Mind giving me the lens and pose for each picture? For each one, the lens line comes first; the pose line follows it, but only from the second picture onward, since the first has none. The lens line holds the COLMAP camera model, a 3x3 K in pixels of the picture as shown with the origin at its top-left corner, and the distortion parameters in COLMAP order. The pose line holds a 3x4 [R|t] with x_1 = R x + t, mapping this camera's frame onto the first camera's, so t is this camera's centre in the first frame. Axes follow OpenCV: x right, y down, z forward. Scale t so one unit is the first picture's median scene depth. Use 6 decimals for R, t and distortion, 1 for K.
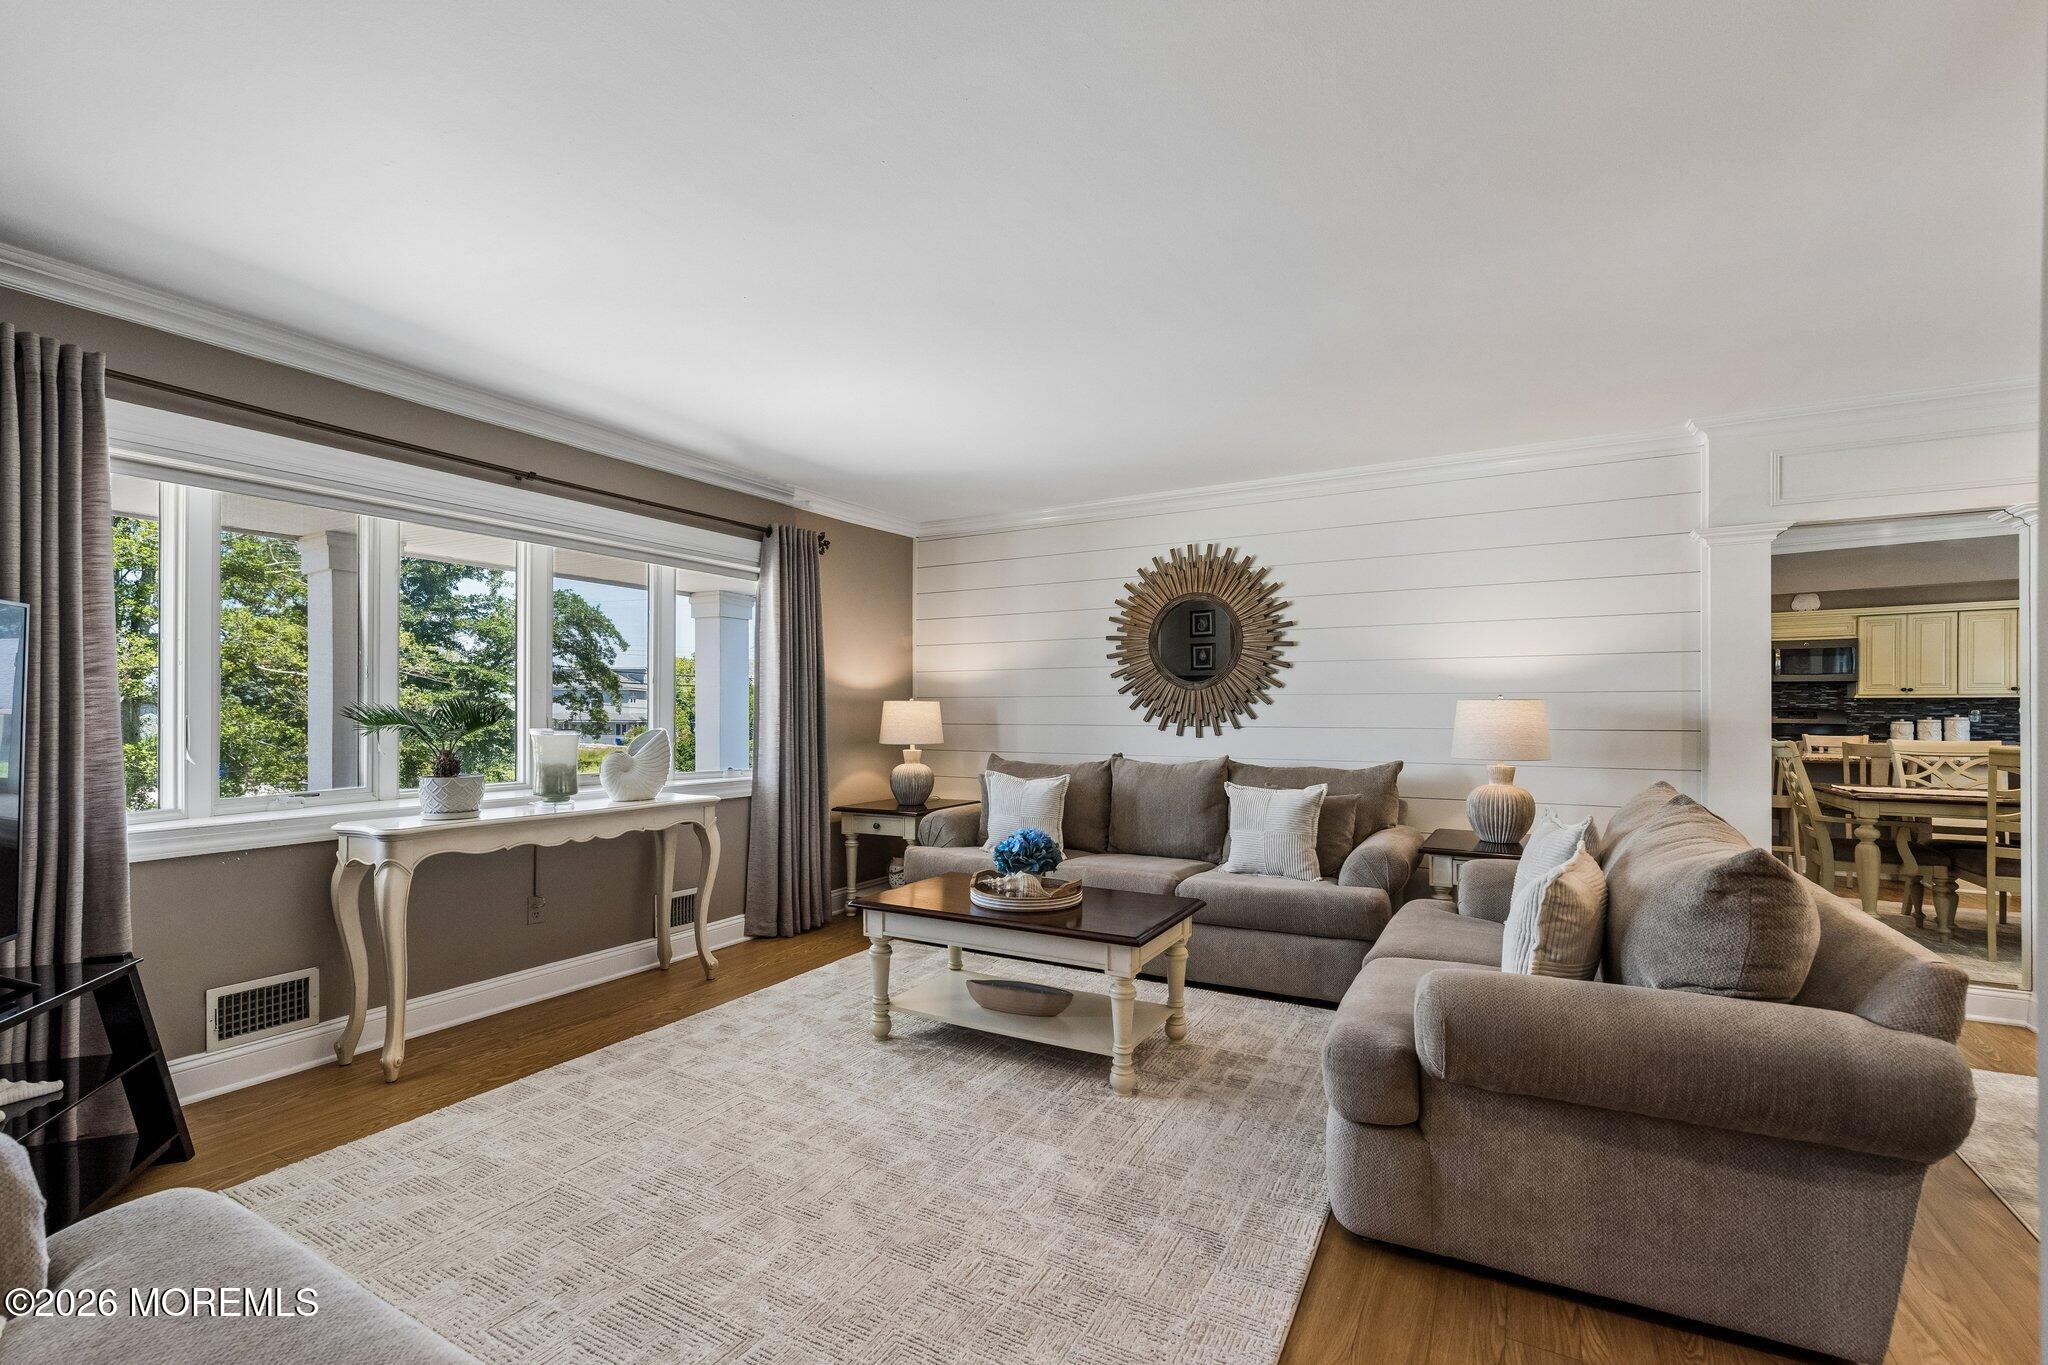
lens RADIAL K [[892.6, 0, 1024.5], [0, 892.6, 715.4], [0, 0, 1]] dist [-0.001172, -0.000130]
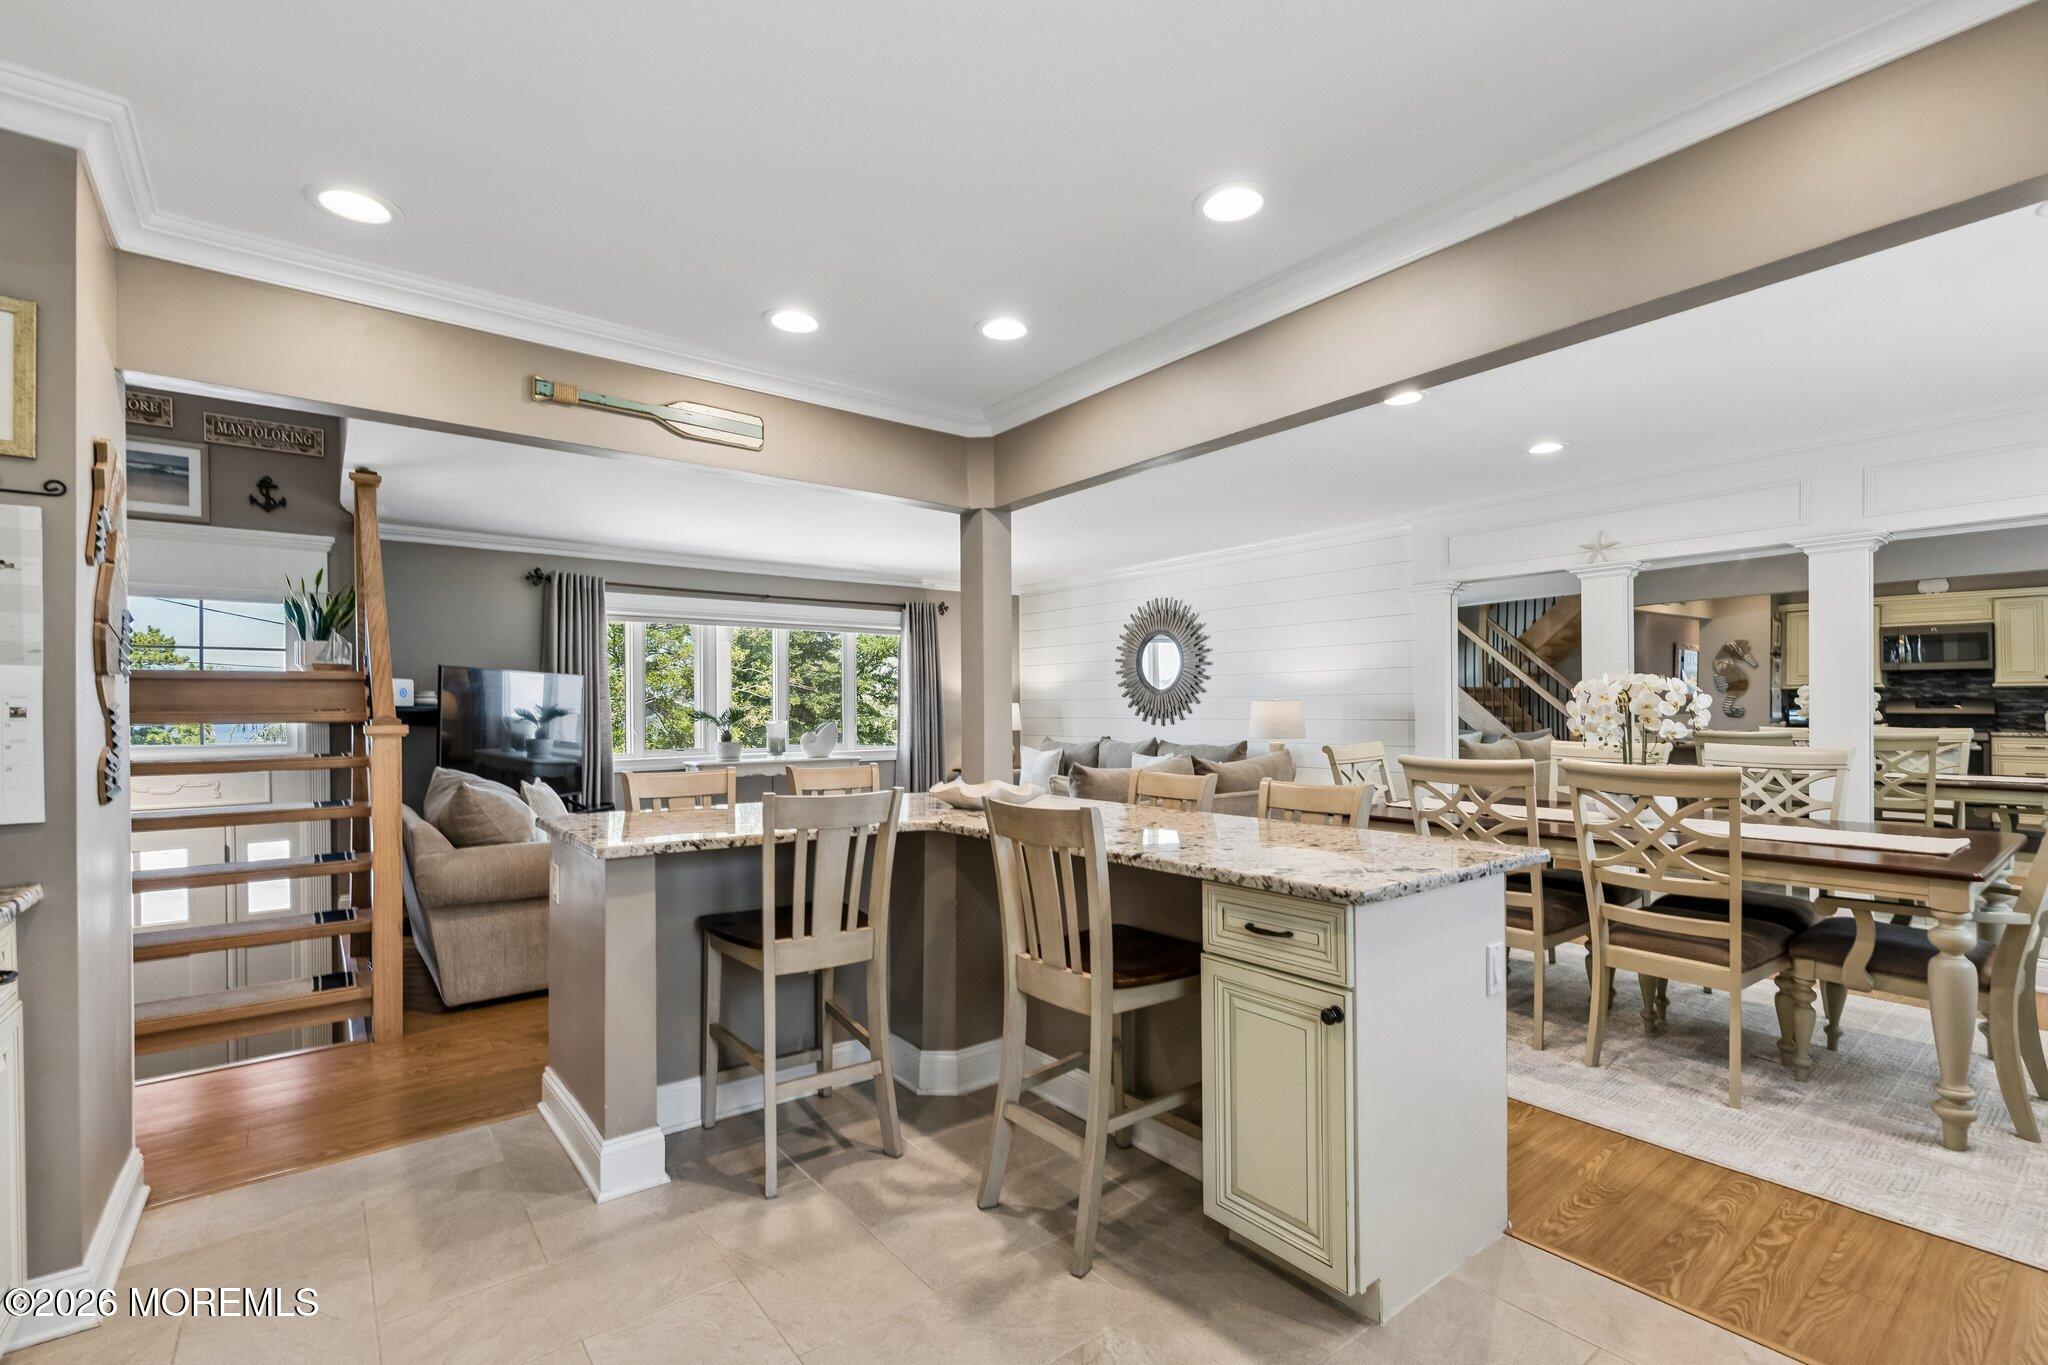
lens RADIAL K [[922.8, 0, 1038.0], [0, 922.8, 720.7], [0, 0, 1]] dist [0.009155, -0.000609]
pose [[0.925895, -0.003273, -0.377767, 0.596146], [0.007914, 0.999911, 0.010735, -0.002497], [0.377698, -0.012929, 0.925838, -0.528717]]
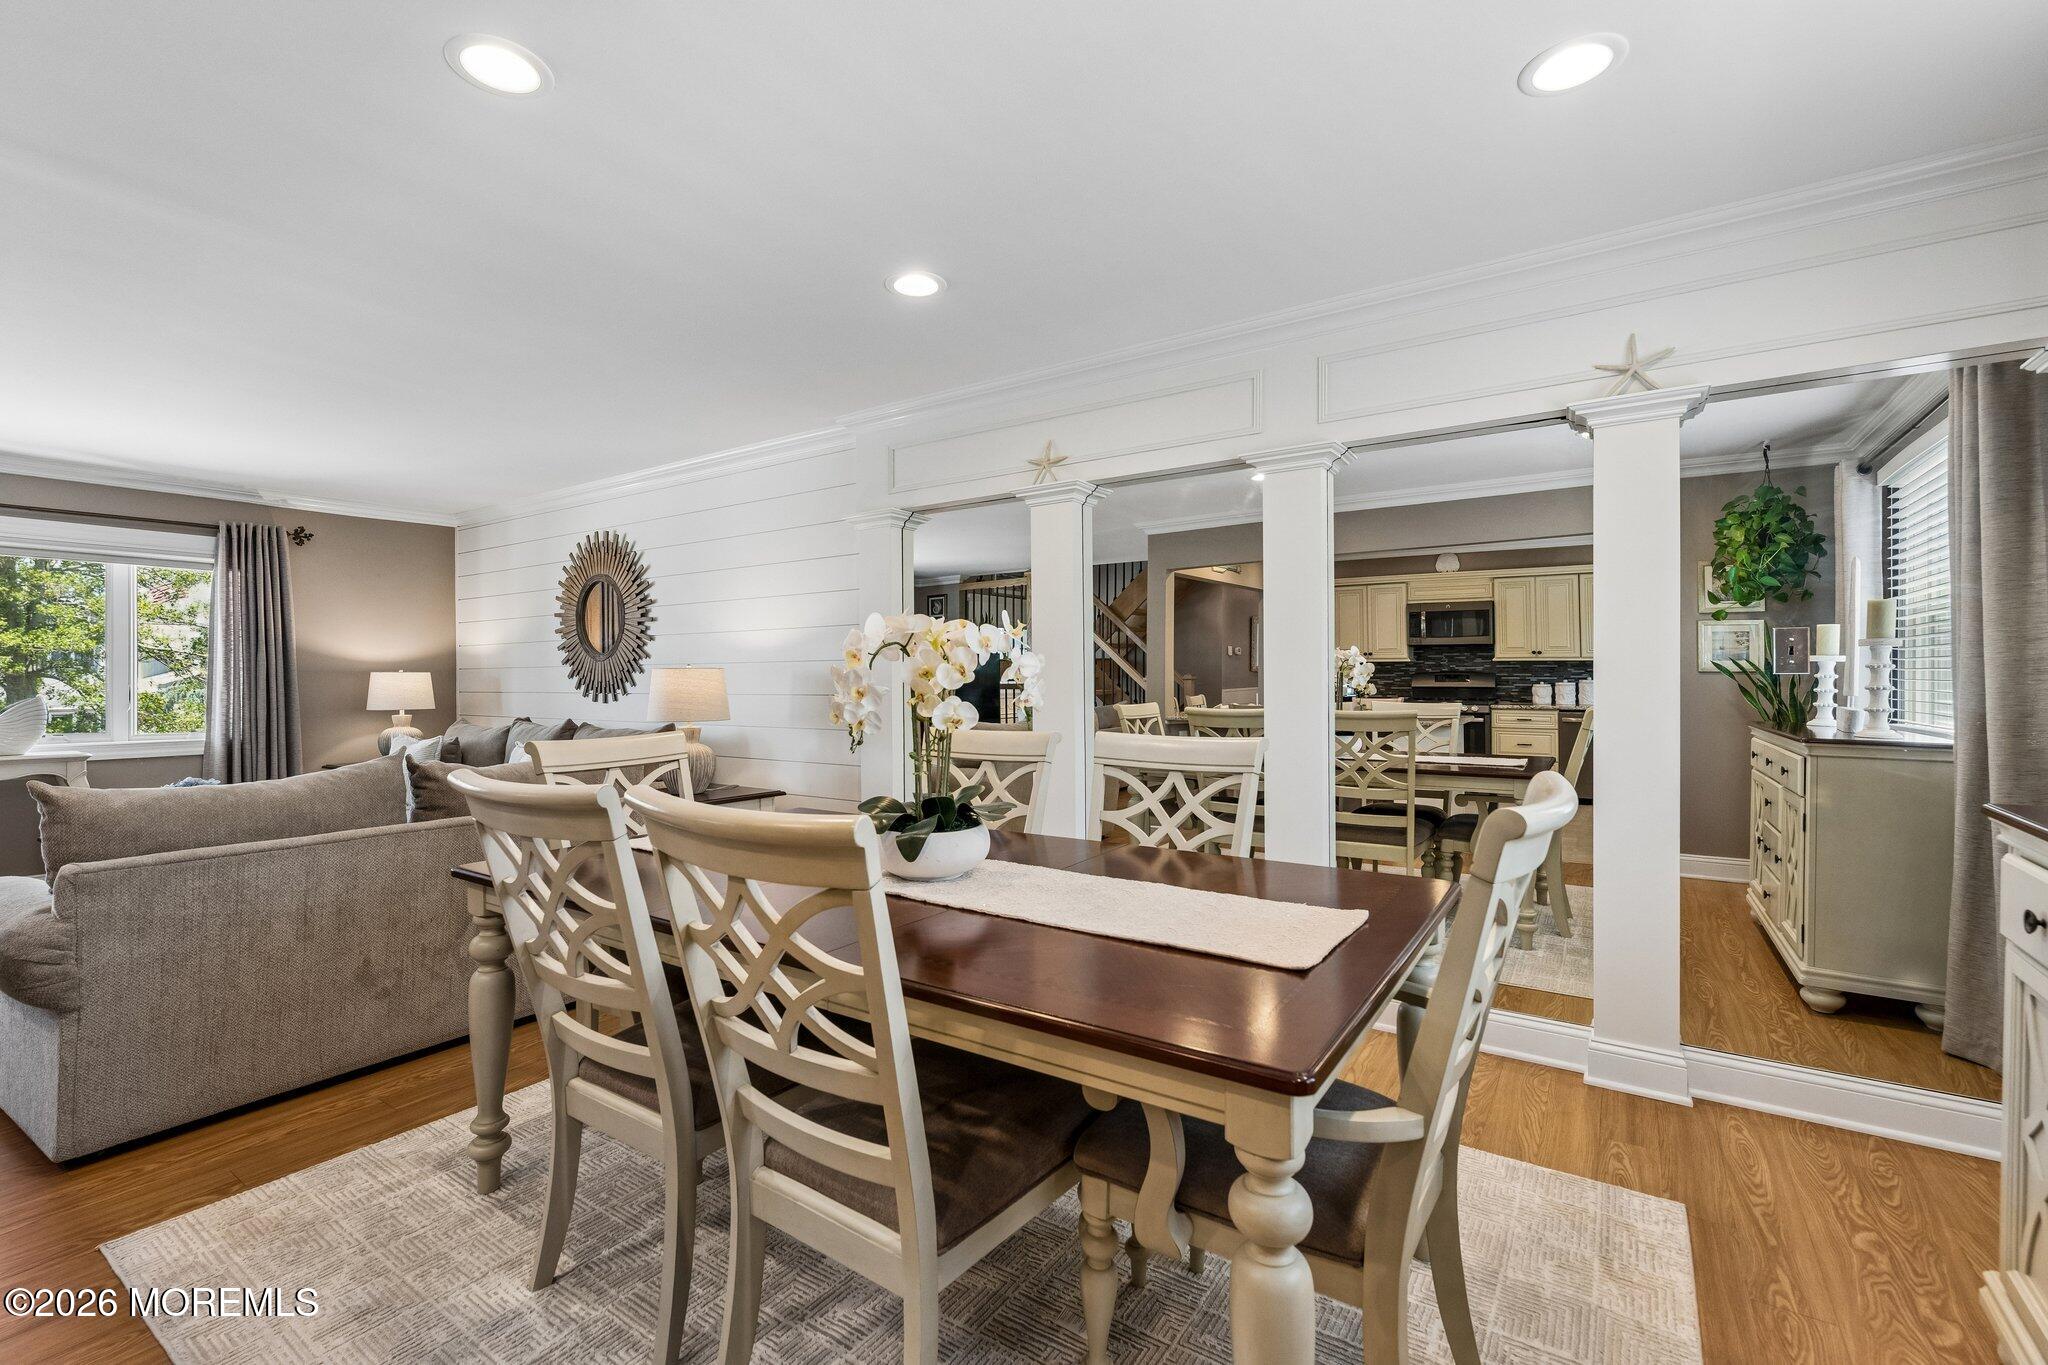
lens RADIAL K [[900.8, 0, 1024.0], [0, 900.8, 682.5], [0, 0, 1]] dist [0.002226, 0.000247]
pose [[0.996144, -0.006346, -0.087503, 0.829336], [0.006398, 0.999979, 0.000310, 0.001821], [0.087499, -0.000869, 0.996164, -0.082944]]
